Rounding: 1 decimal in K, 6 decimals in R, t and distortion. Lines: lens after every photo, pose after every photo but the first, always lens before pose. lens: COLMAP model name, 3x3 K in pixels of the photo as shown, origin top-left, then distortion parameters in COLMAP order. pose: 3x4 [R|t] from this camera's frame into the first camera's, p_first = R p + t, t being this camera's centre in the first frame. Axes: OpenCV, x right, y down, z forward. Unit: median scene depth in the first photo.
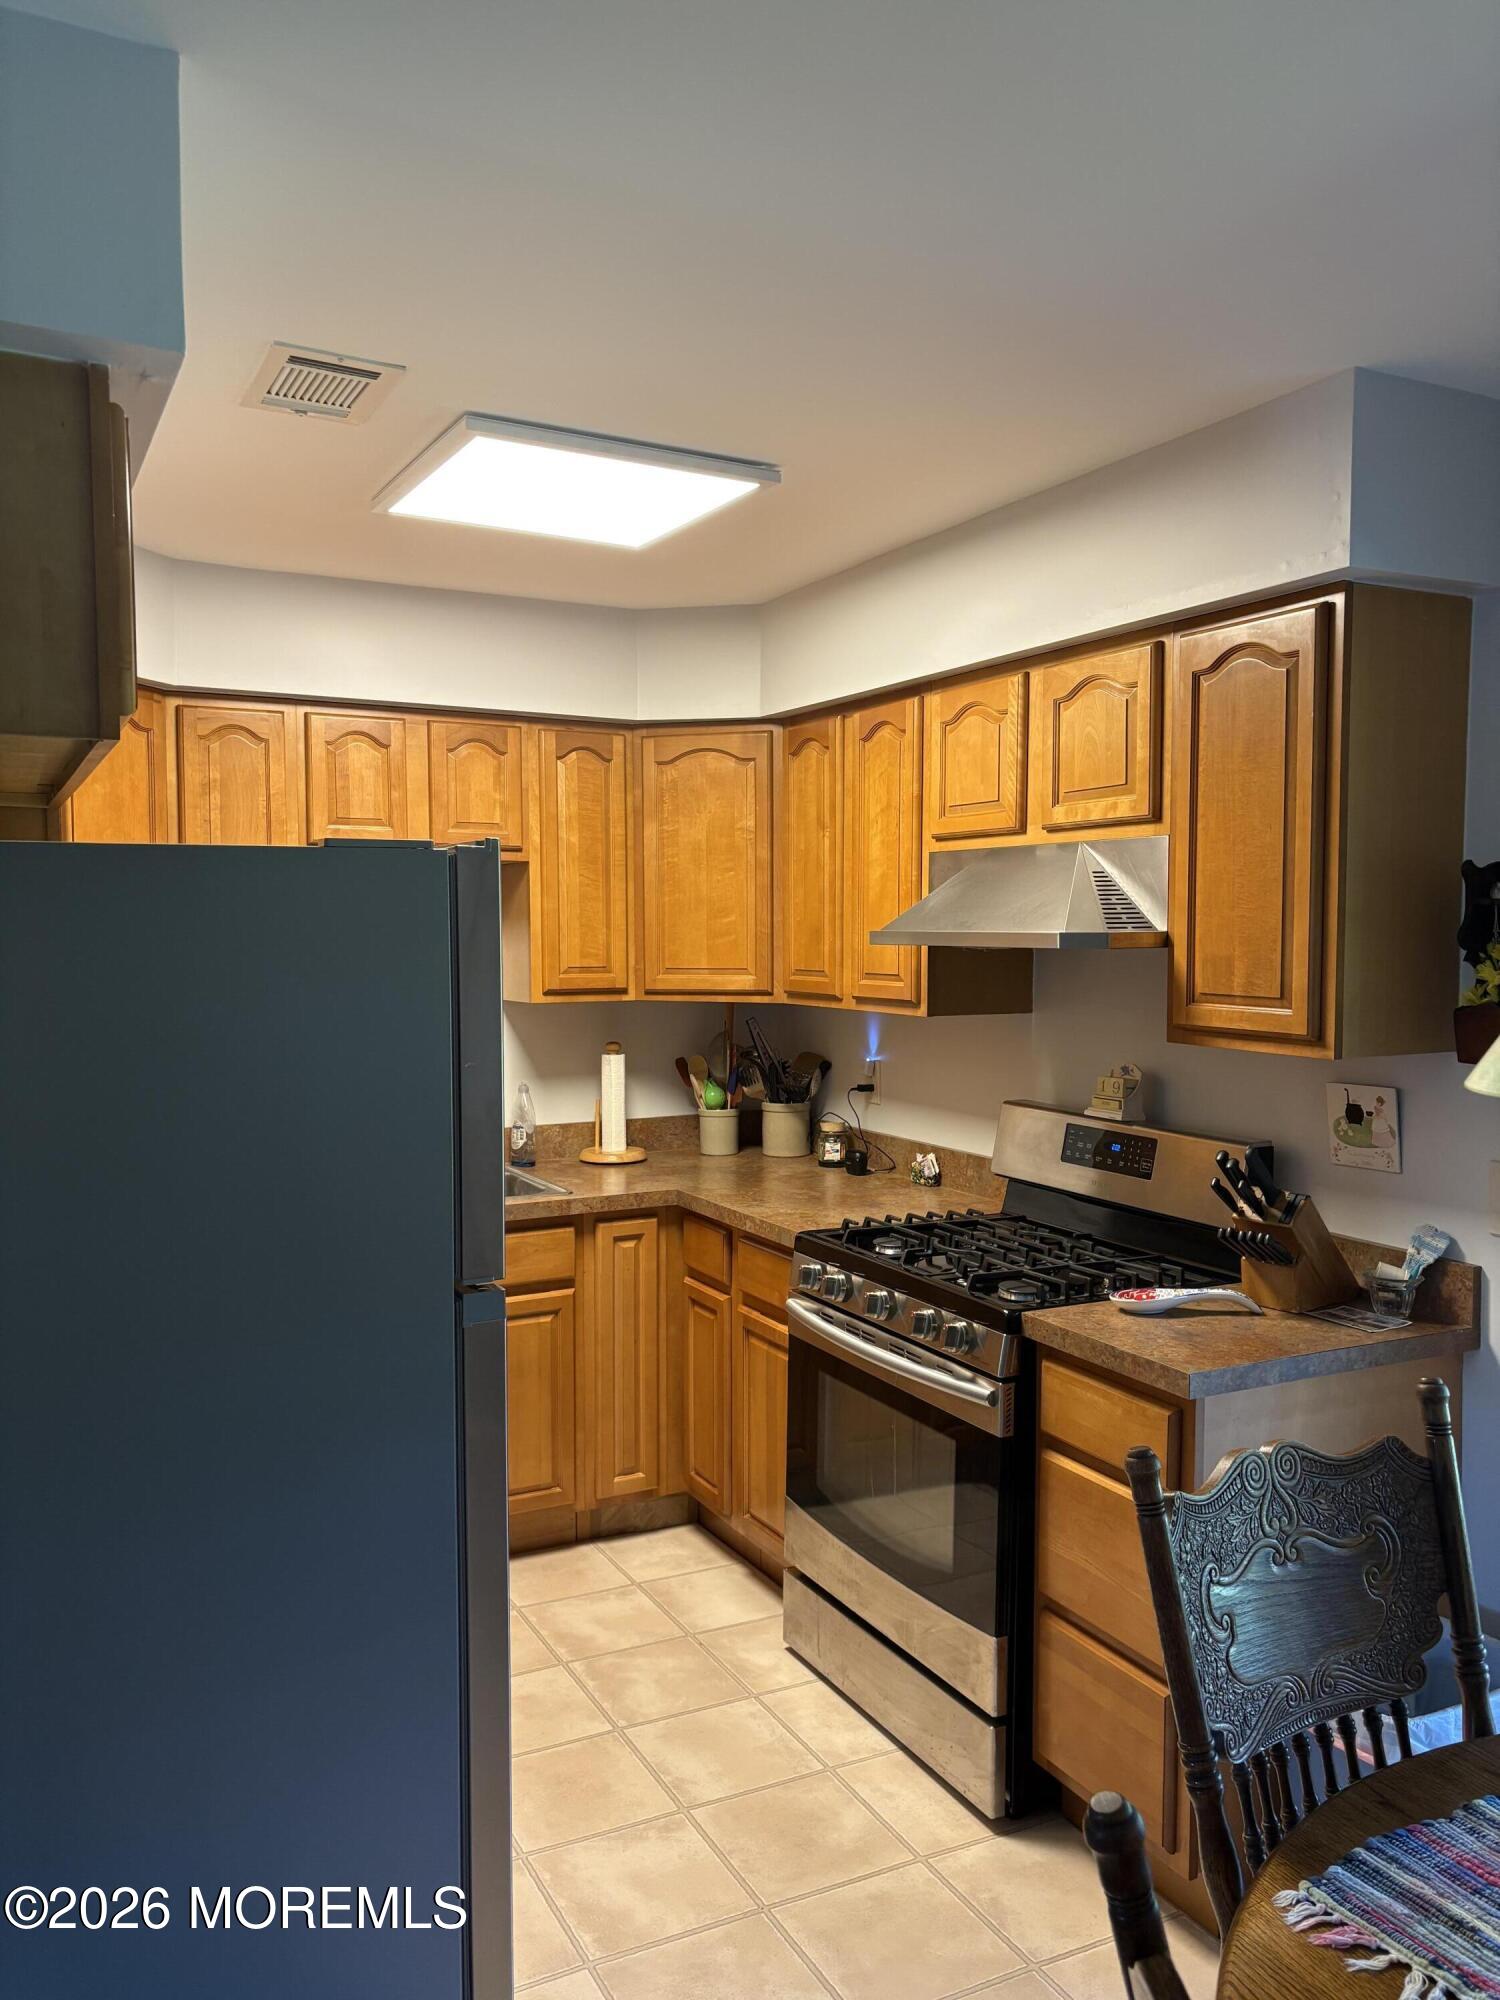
lens RADIAL K [[1508.4, 0, 732.9], [0, 1508.4, 1004.2], [0, 0, 1]] dist [0.064963, -0.075464]
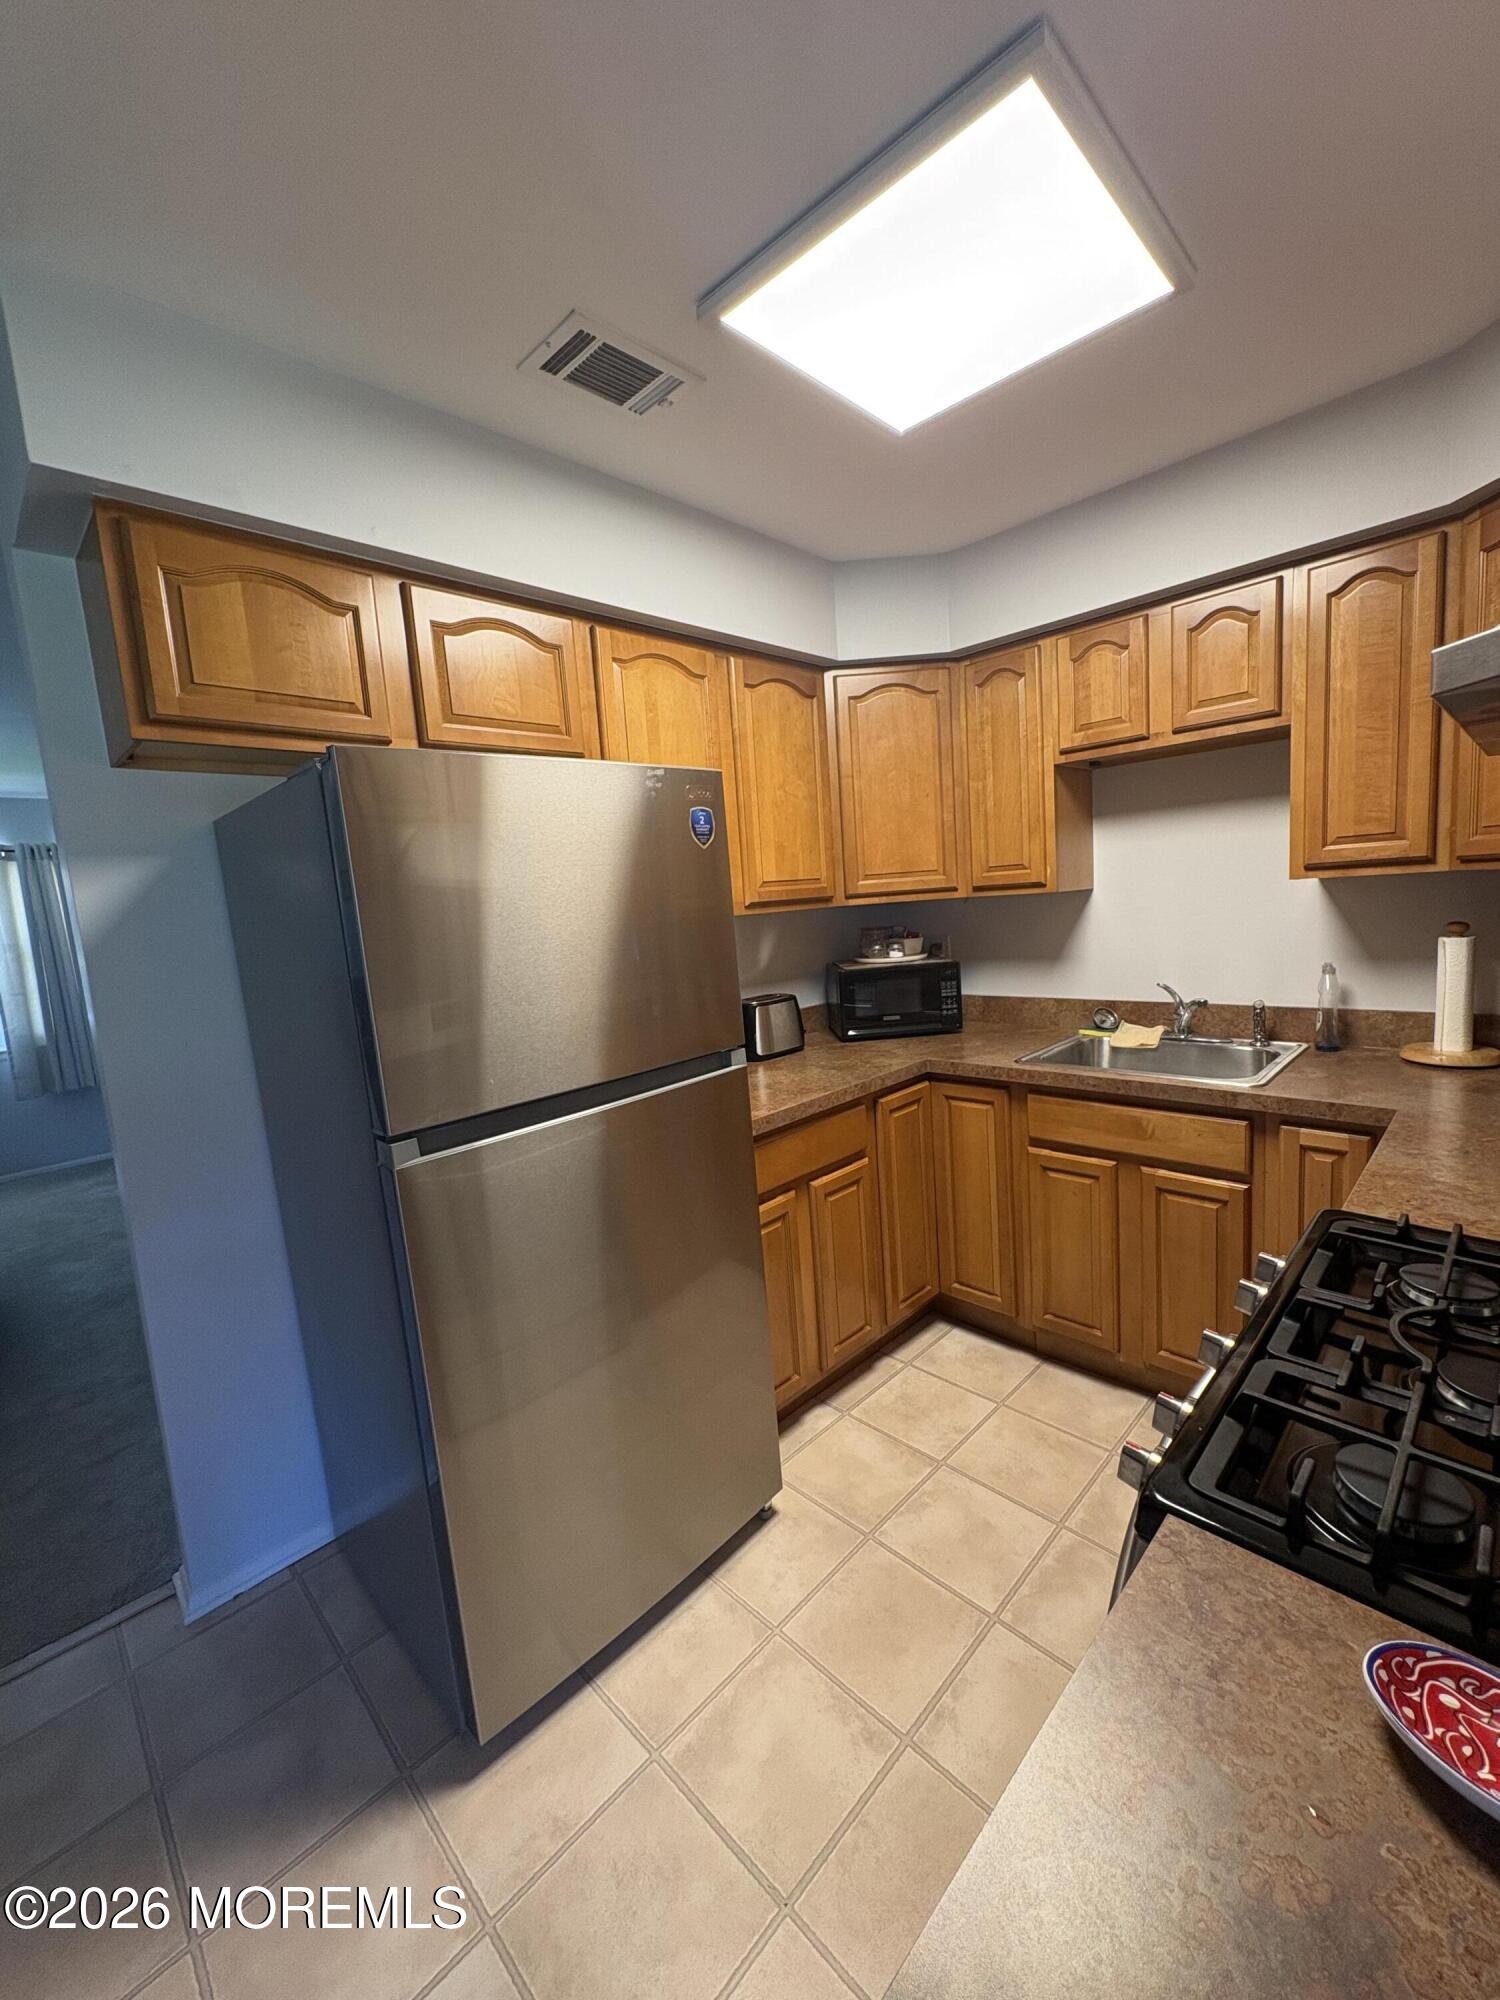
lens RADIAL K [[796.9, 0, 750.0], [0, 796.9, 1000.0], [0, 0, 1]] dist [-0.001972, -0.000115]
pose [[0.303638, 0.104318, -0.947059, 0.346069], [0.025274, 0.992757, 0.117454, 0.009797], [0.952452, -0.059599, 0.298802, 0.759338]]
